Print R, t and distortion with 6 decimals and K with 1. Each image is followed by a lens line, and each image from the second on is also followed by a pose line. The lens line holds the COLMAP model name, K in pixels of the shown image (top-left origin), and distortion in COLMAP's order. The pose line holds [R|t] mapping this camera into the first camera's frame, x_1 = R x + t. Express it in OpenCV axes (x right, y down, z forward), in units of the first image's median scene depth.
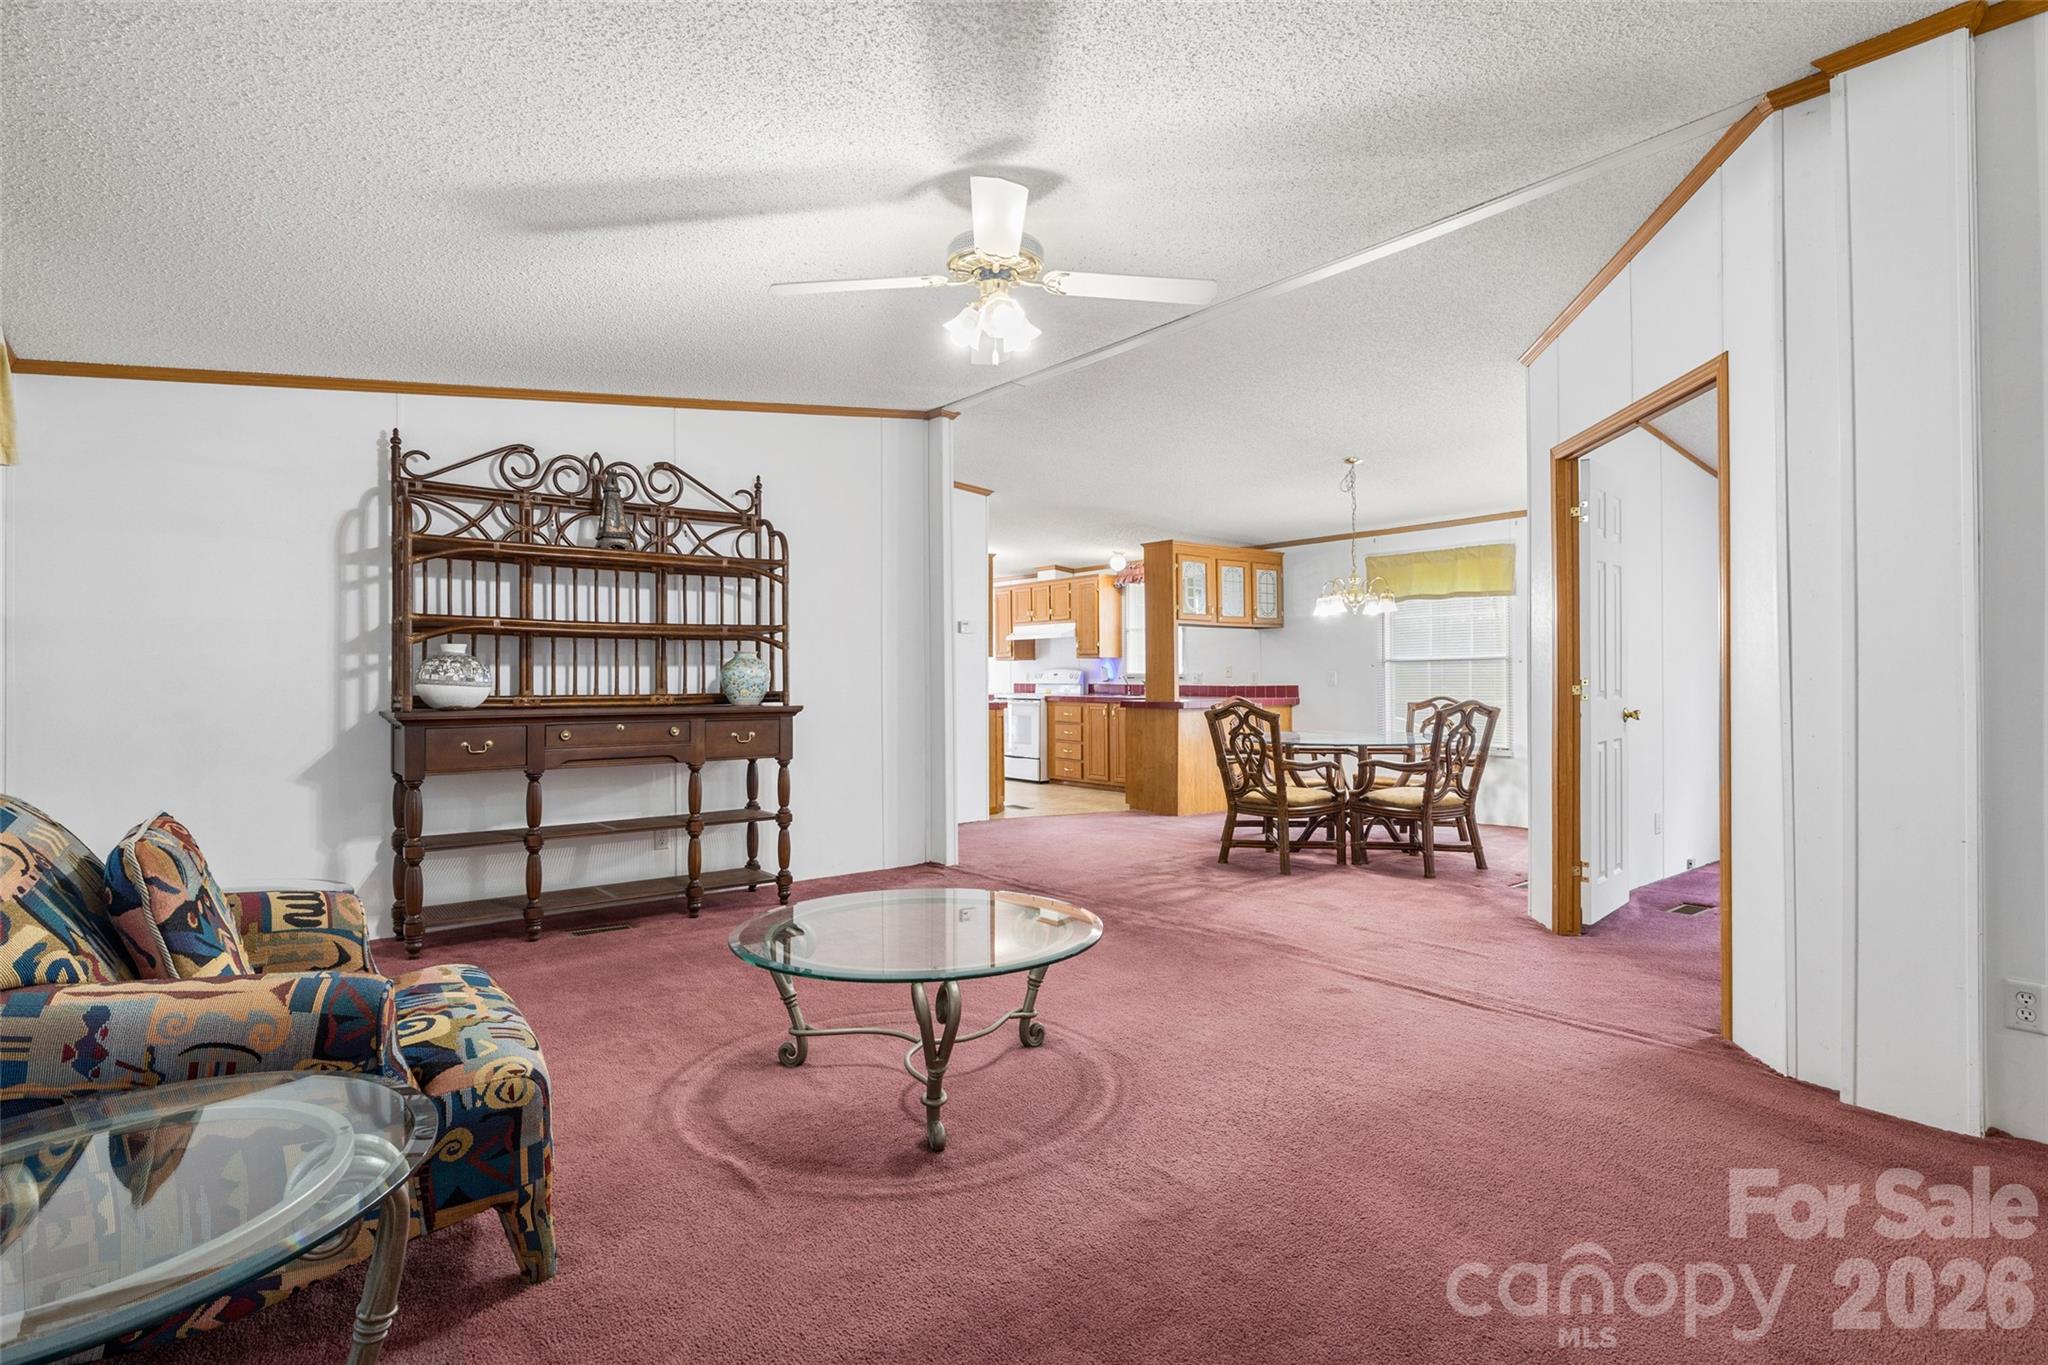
lens RADIAL K [[1011.5, 0, 1033.6], [0, 1011.5, 676.8], [0, 0, 1]] dist [0.028271, 0.000117]
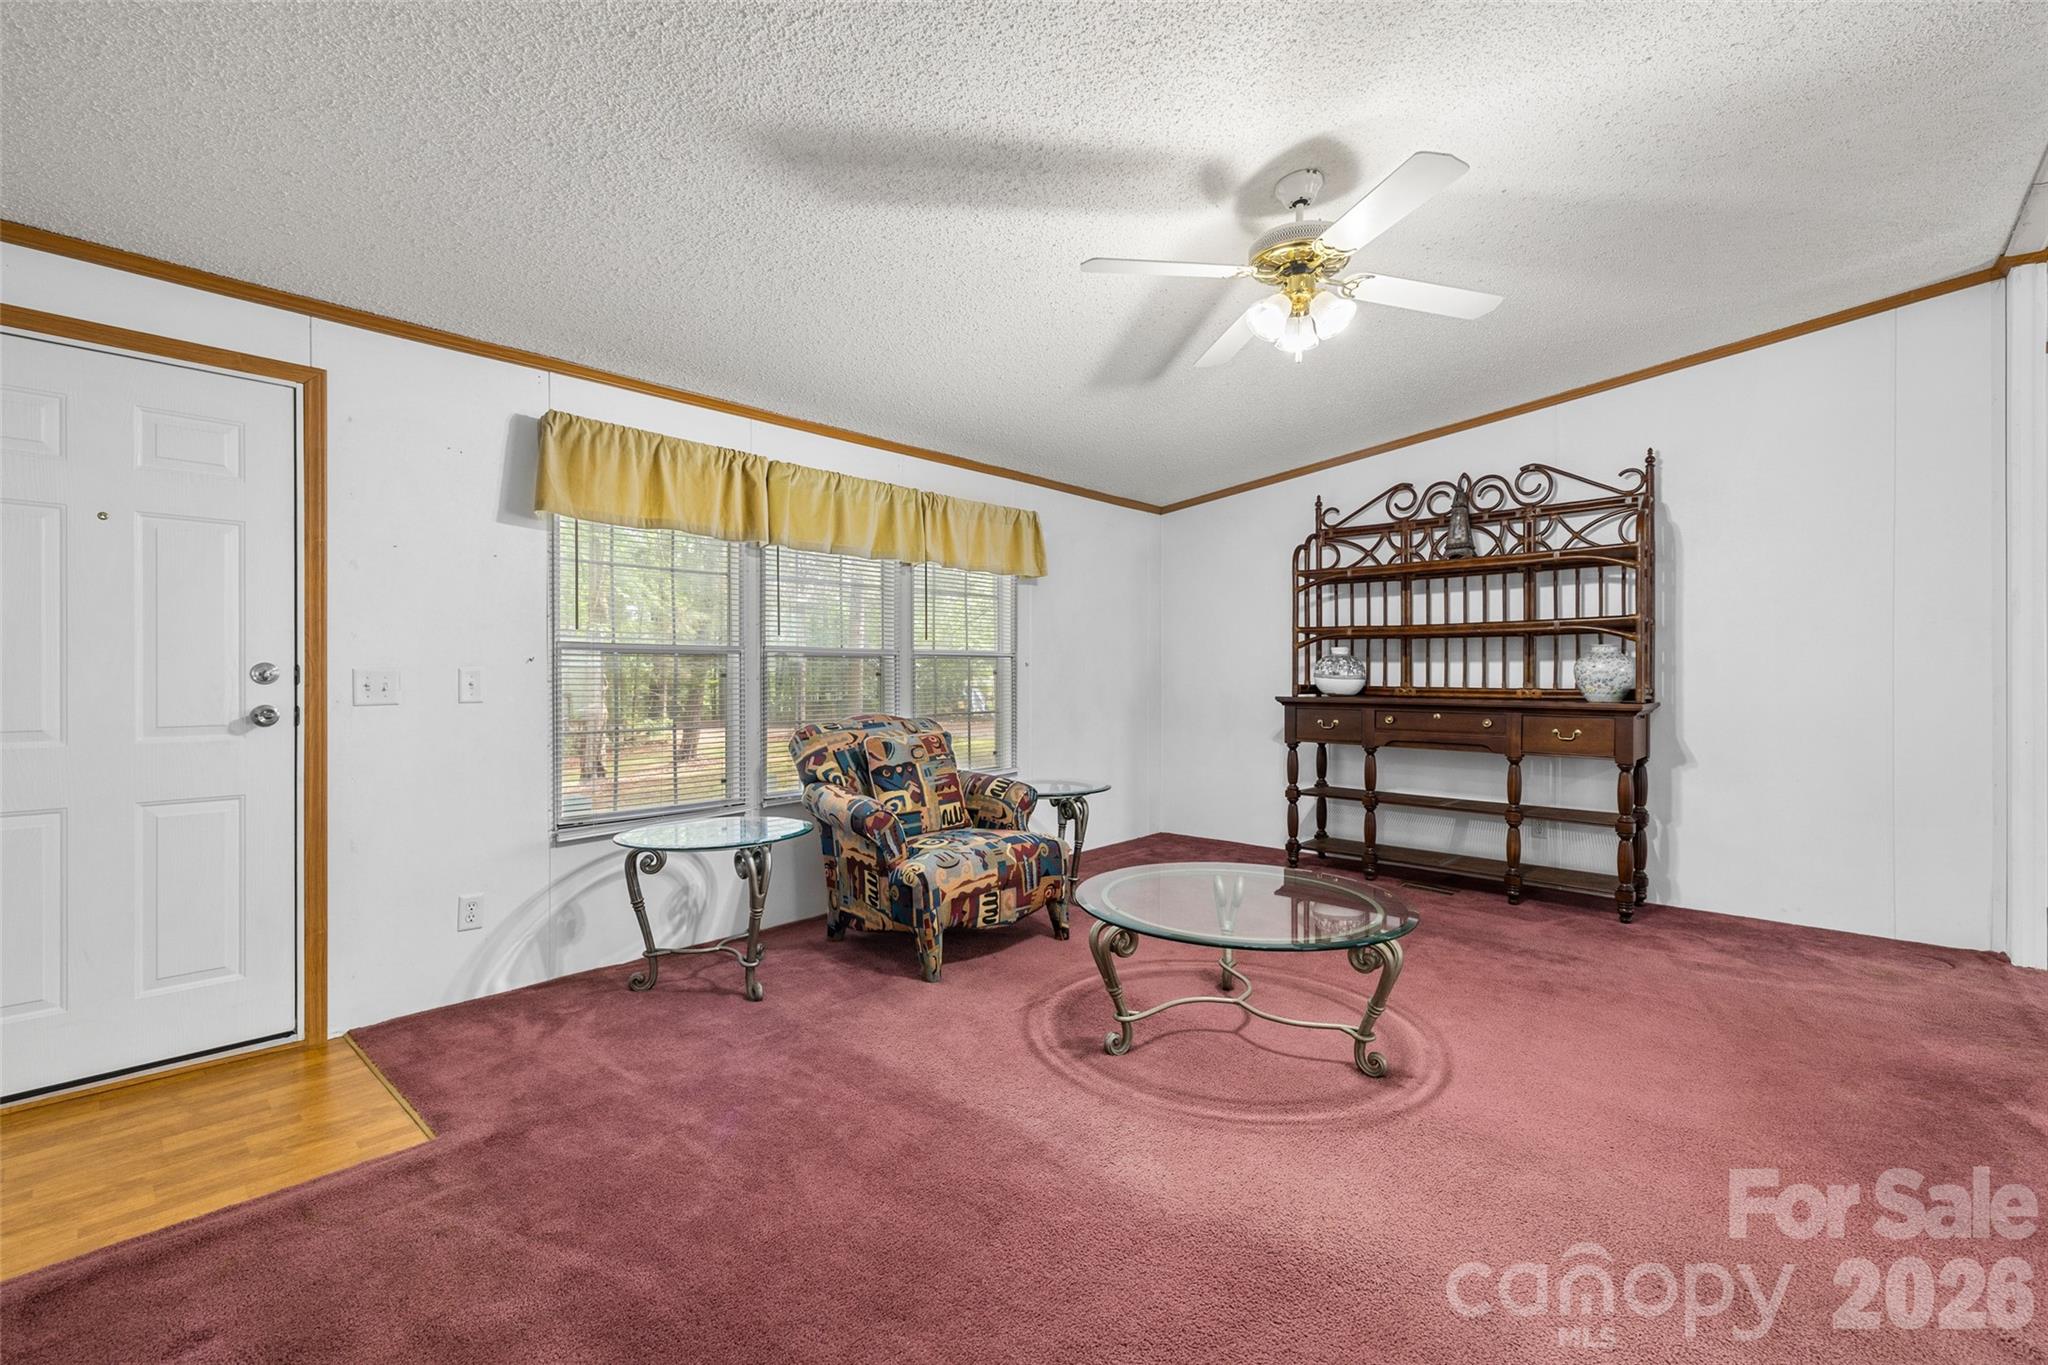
lens RADIAL K [[897.2, 0, 1025.6], [0, 897.2, 681.0], [0, 0, 1]] dist [0.000858, 0.000111]
pose [[0.162590, 0.011573, -0.986626, 0.488431], [-0.001395, 0.999933, 0.011499, -0.000363], [0.986693, -0.000494, 0.162596, 0.365294]]
